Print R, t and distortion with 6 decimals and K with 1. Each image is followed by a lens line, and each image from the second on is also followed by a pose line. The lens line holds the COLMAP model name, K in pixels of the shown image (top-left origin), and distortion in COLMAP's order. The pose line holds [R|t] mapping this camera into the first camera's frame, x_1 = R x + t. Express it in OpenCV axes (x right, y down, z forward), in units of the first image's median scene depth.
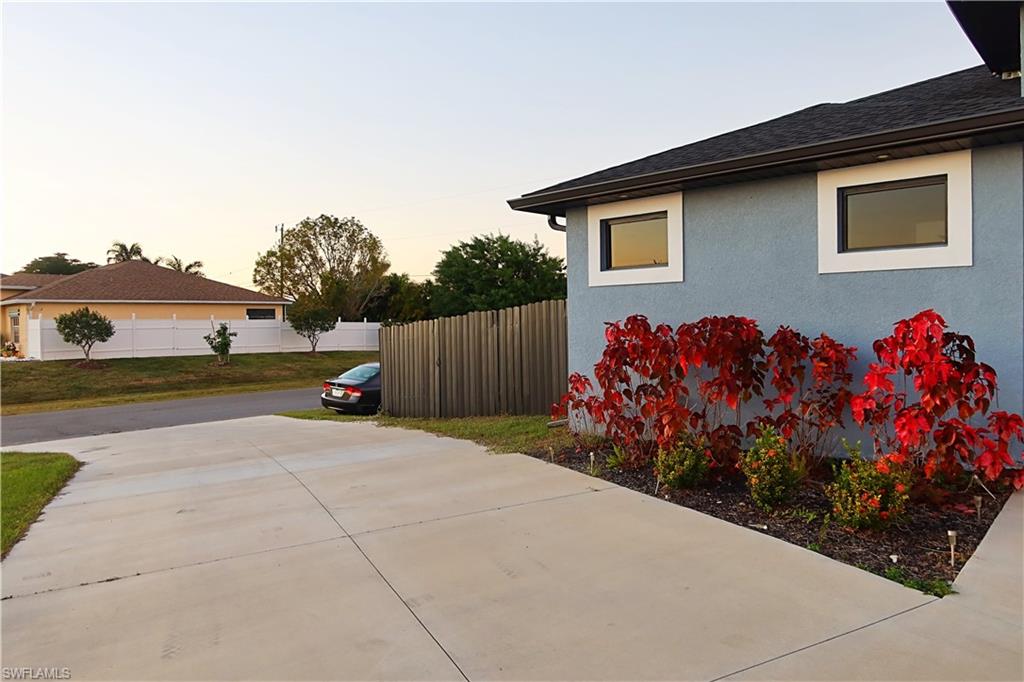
lens RADIAL K [[709.4, 0, 512.3], [0, 709.4, 338.7], [0, 0, 1]] dist [-0.025871, 0.017209]
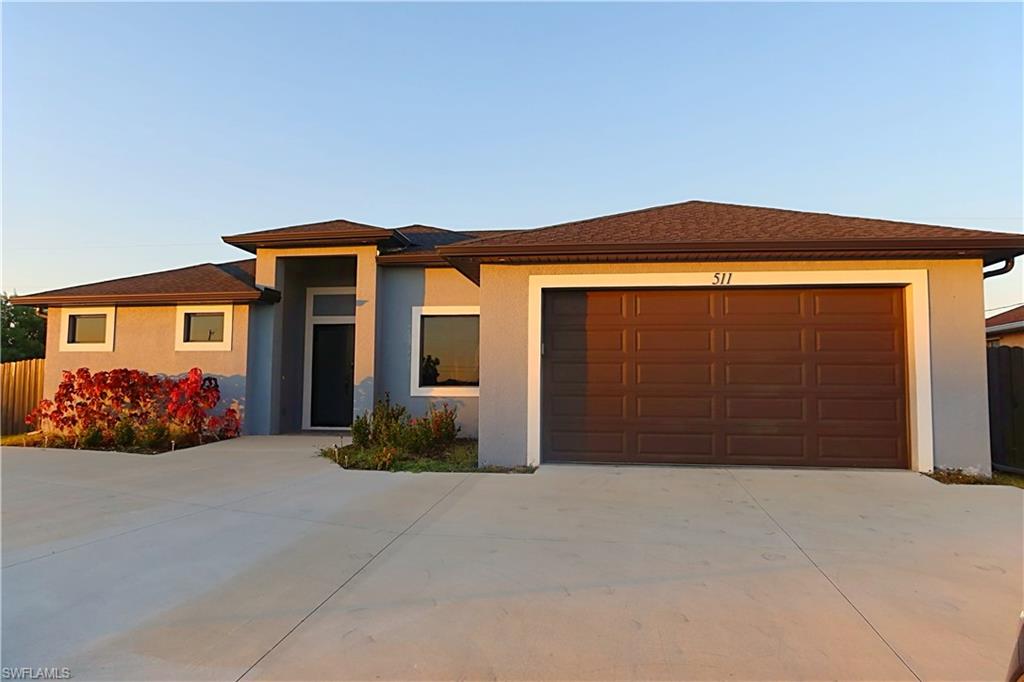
lens RADIAL K [[709.4, 0, 512.3], [0, 709.4, 340.0], [0, 0, 1]] dist [-0.025871, 0.017209]
pose [[0.826980, 0.055891, 0.559447, 0.066084], [-0.002671, 0.995426, -0.095498, 0.070488], [-0.562226, 0.077481, 0.823346, -1.229722]]
